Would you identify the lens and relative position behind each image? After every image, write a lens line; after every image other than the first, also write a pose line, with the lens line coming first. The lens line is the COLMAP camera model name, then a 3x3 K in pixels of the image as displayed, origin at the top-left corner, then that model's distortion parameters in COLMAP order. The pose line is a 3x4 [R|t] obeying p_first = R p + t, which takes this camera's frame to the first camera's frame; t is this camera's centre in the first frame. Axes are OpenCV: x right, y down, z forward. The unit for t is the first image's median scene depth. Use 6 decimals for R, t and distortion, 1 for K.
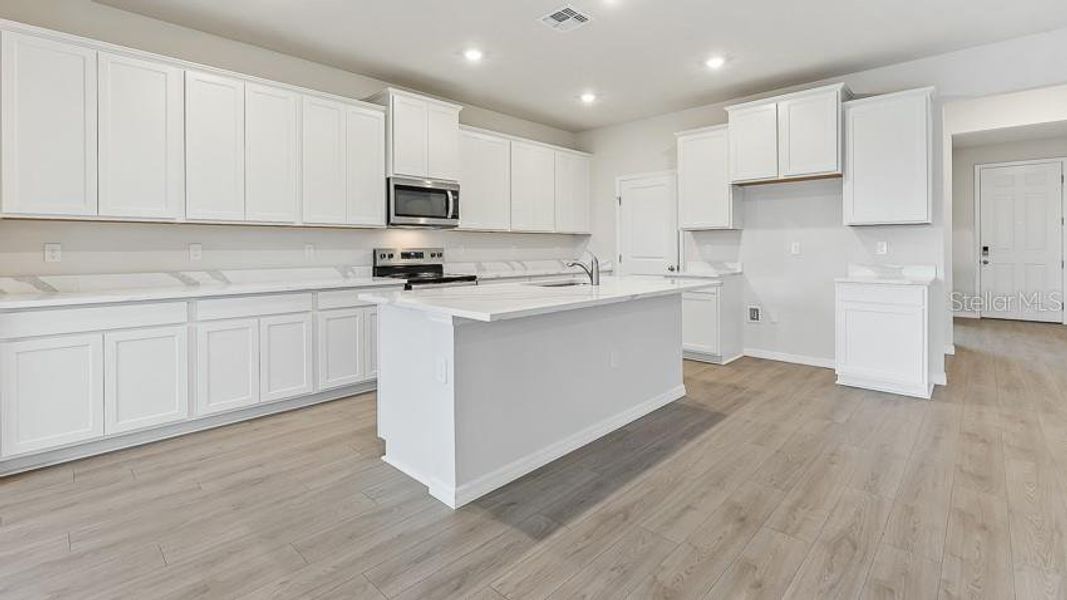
lens RADIAL K [[478.2, 0, 534.8], [0, 478.2, 251.3], [0, 0, 1]] dist [0.000703, 0.000226]
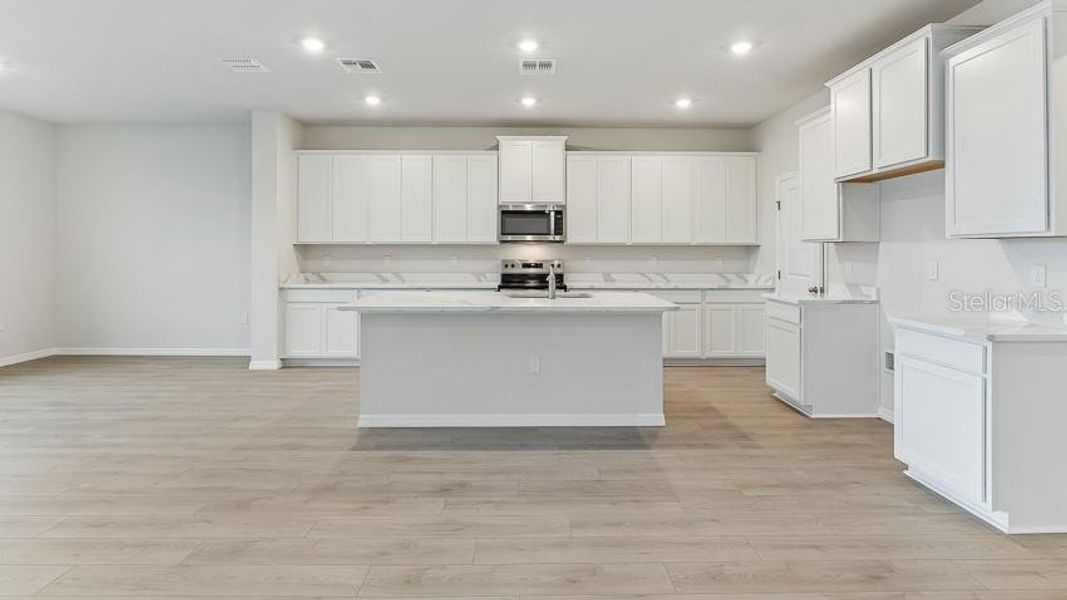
lens RADIAL K [[508.2, 0, 534.0], [0, 508.2, 252.5], [0, 0, 1]] dist [-0.002951, -0.000170]
pose [[0.689748, 0.007924, -0.724006, 0.711937], [-0.009828, 0.999950, 0.001581, -0.028388], [0.723983, 0.006025, 0.689791, 0.115538]]
